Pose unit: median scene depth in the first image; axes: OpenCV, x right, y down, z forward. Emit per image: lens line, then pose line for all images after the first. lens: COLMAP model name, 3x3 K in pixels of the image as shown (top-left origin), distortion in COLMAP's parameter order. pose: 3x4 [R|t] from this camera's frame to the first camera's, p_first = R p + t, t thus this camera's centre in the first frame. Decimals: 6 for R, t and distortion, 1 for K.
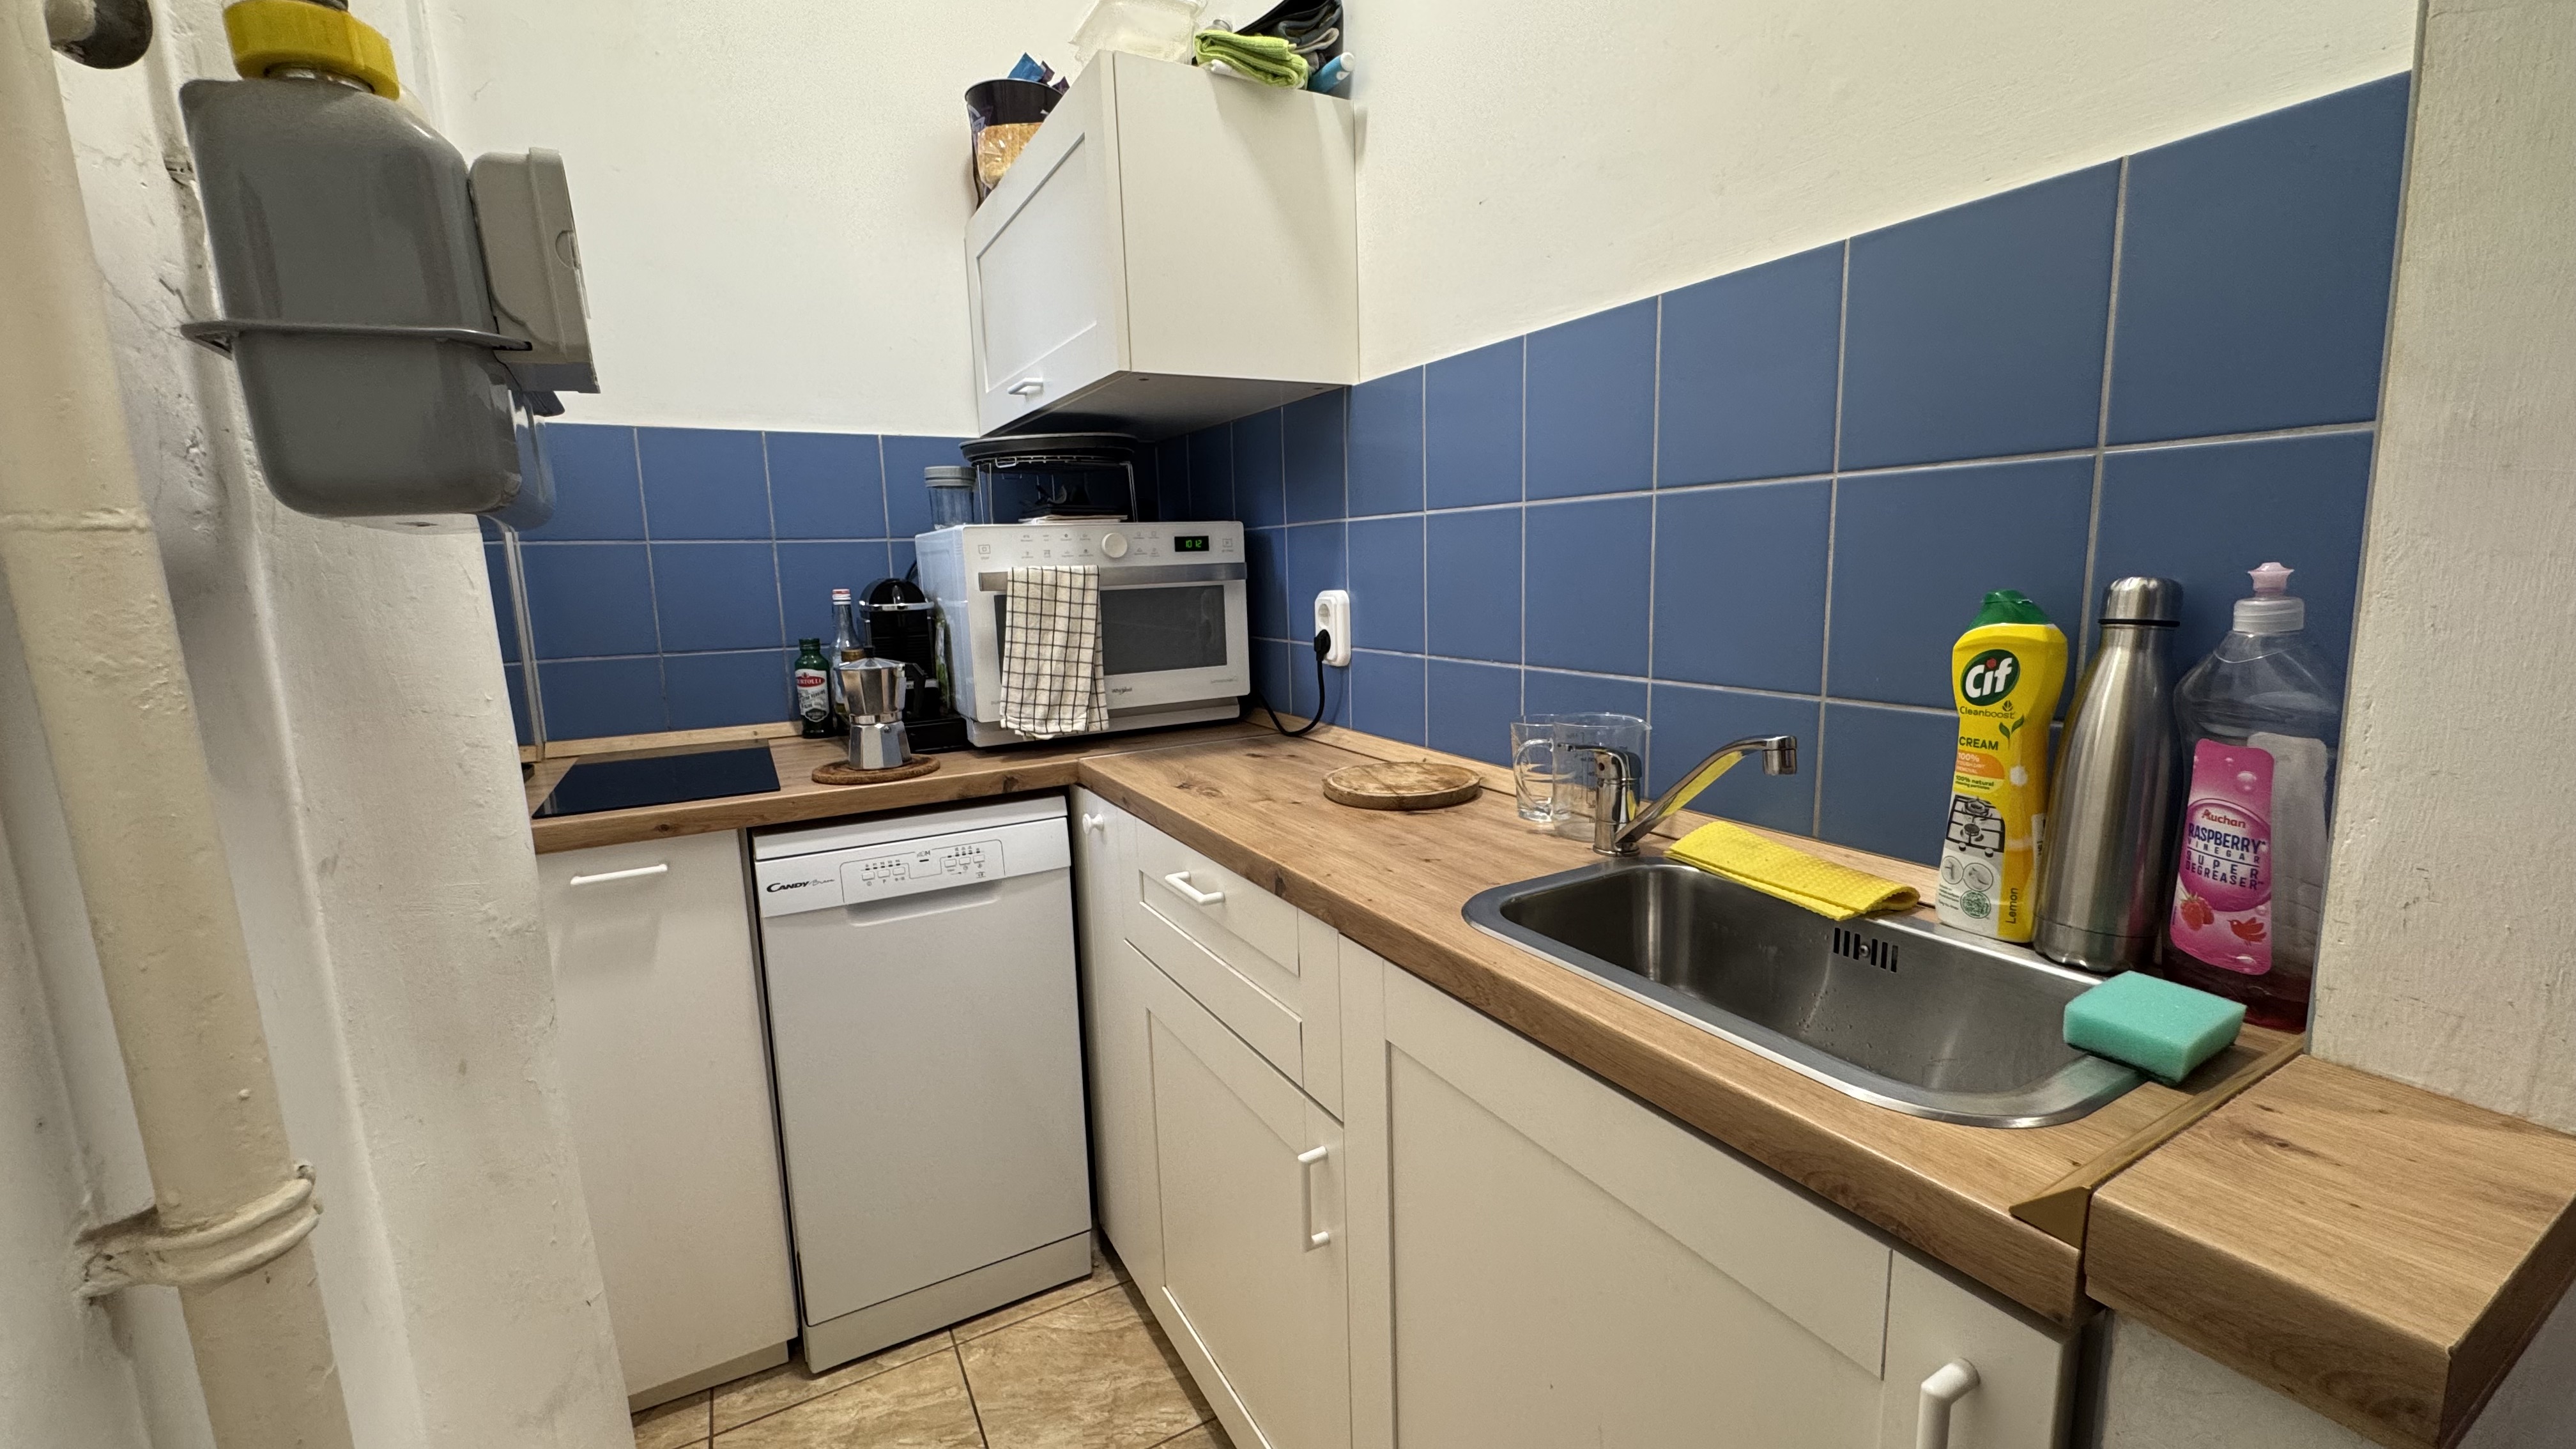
lens RADIAL K [[1027.5, 0, 1287.8], [0, 1027.5, 720.9], [0, 0, 1]] dist [-0.001669, 0.000014]
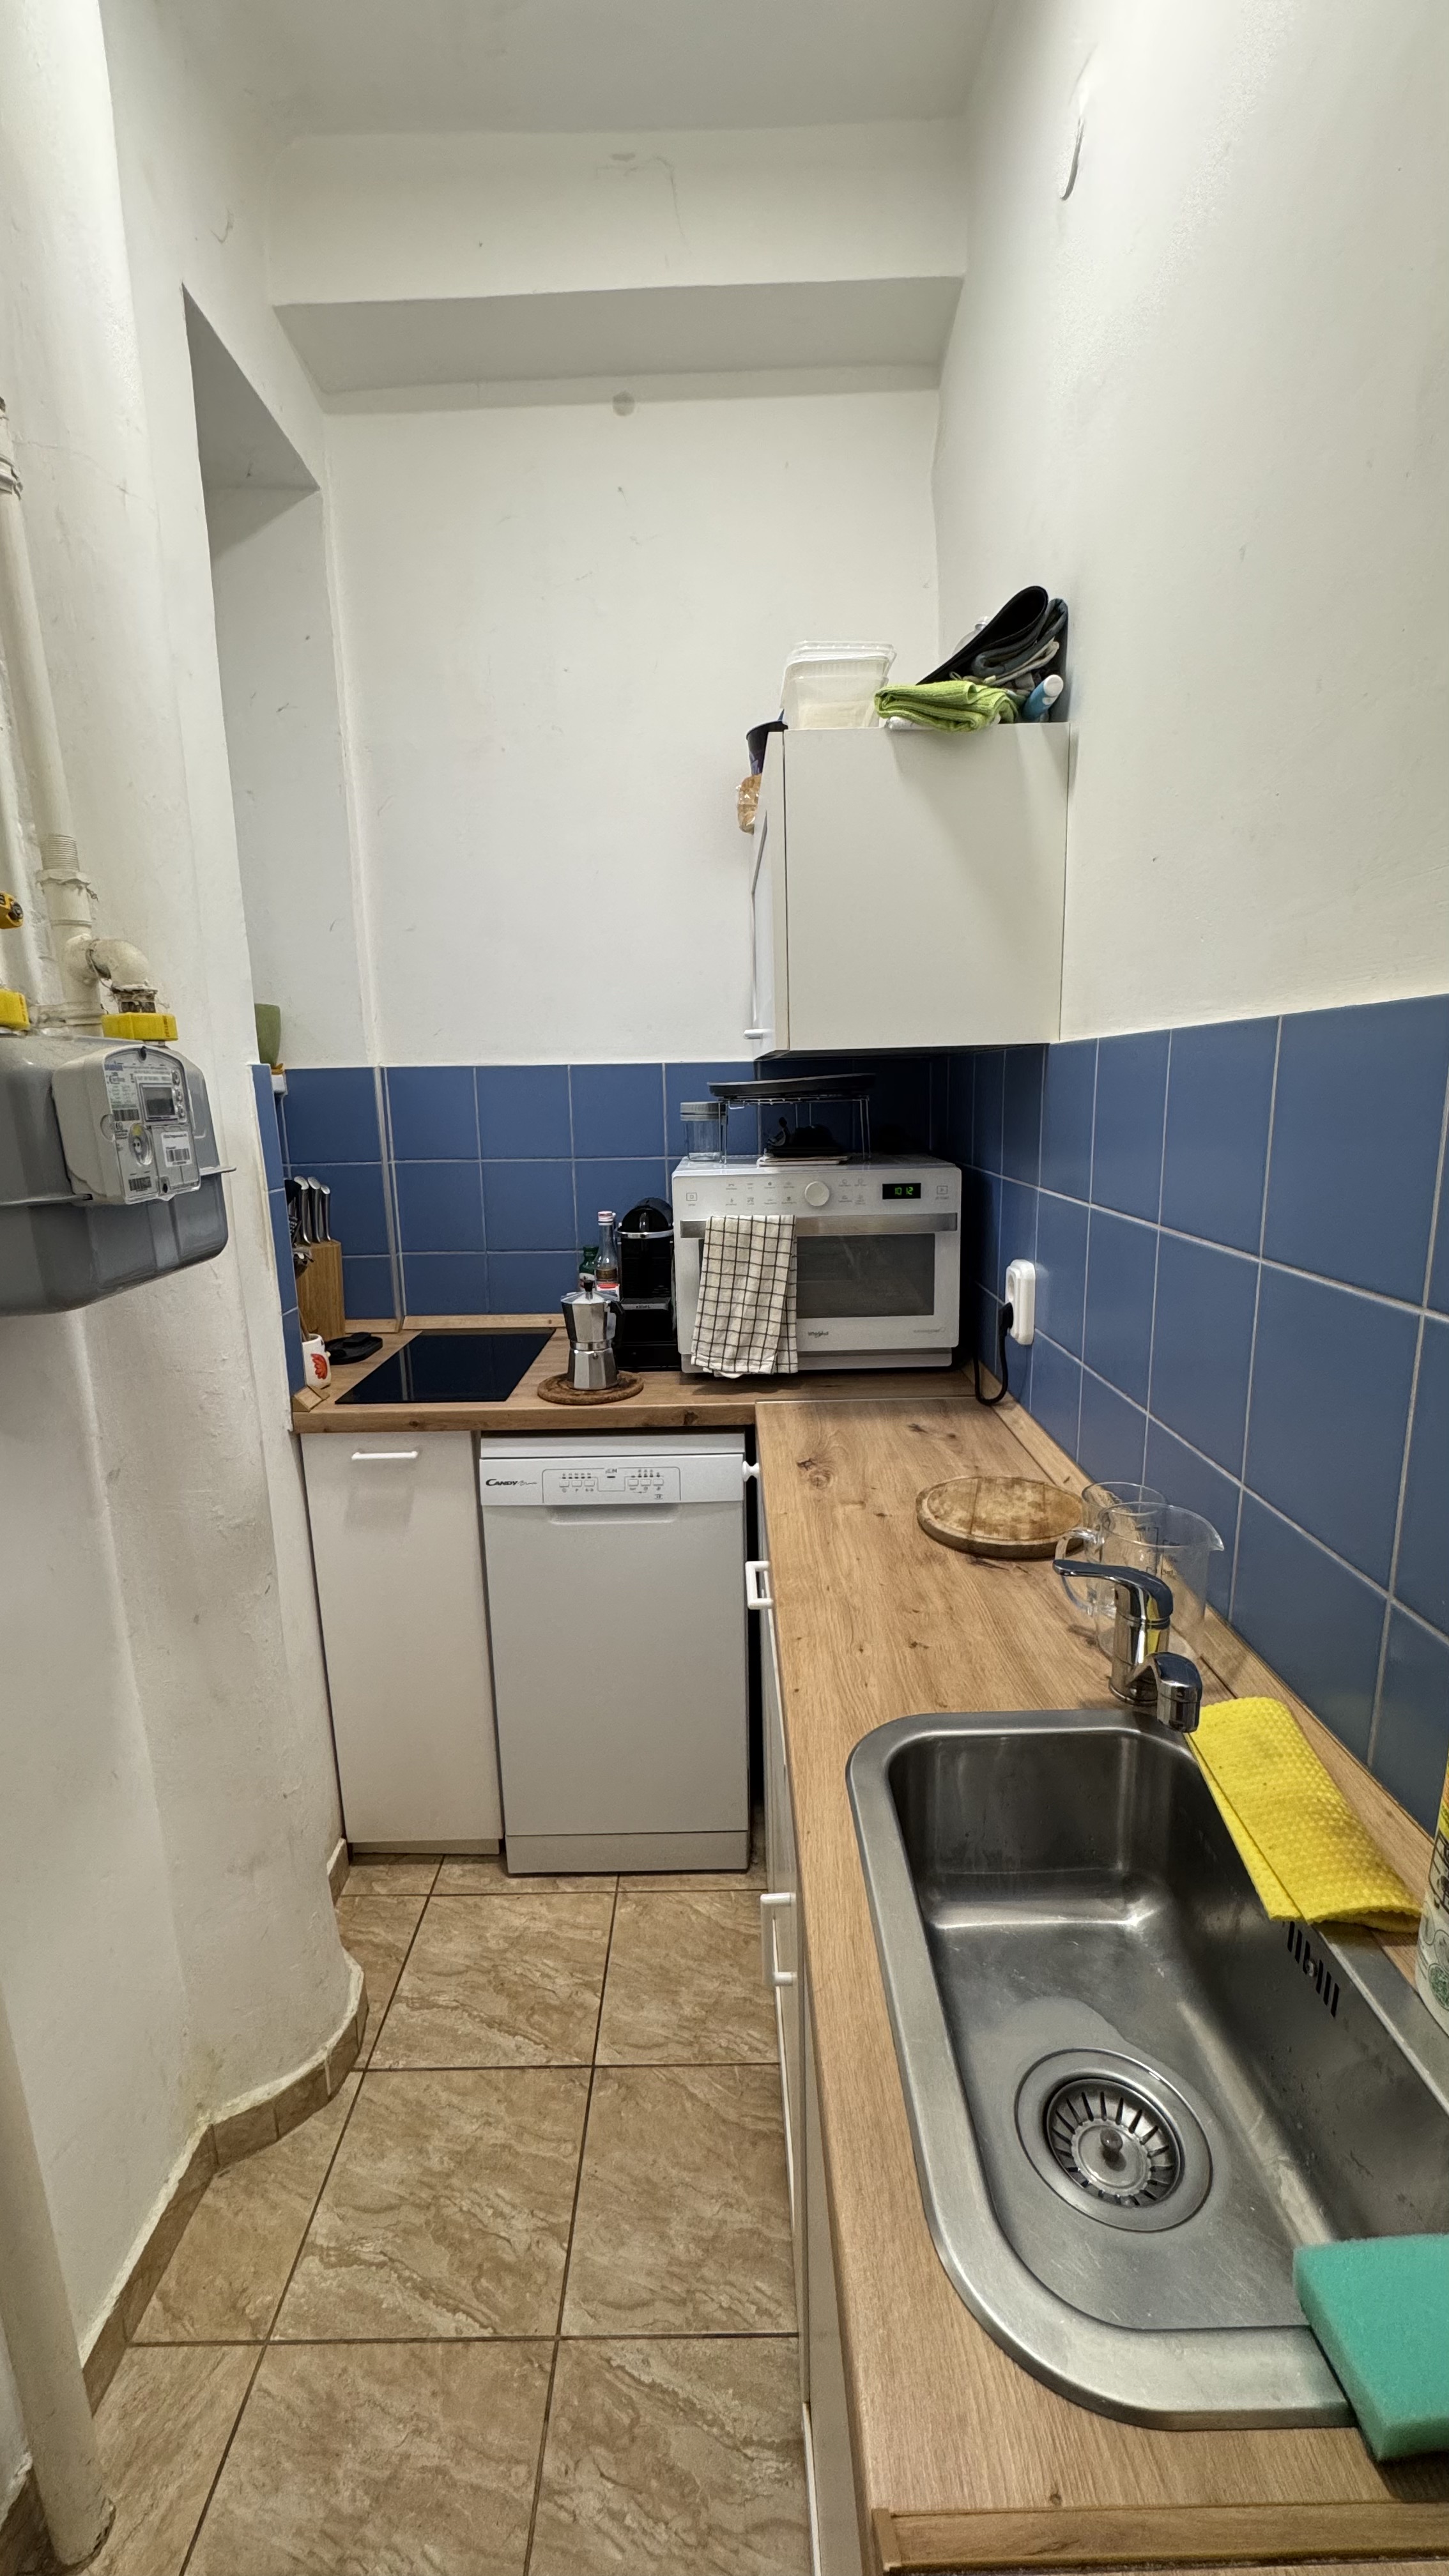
lens RADIAL K [[1027.5, 0, 724.5], [0, 1027.5, 1288.0], [0, 0, 1]] dist [-0.001669, 0.000014]
pose [[0.875411, 0.103924, -0.472075, 0.249239], [-0.078155, 0.994196, 0.073935, -0.153279], [0.477018, -0.027828, 0.878453, 0.070857]]
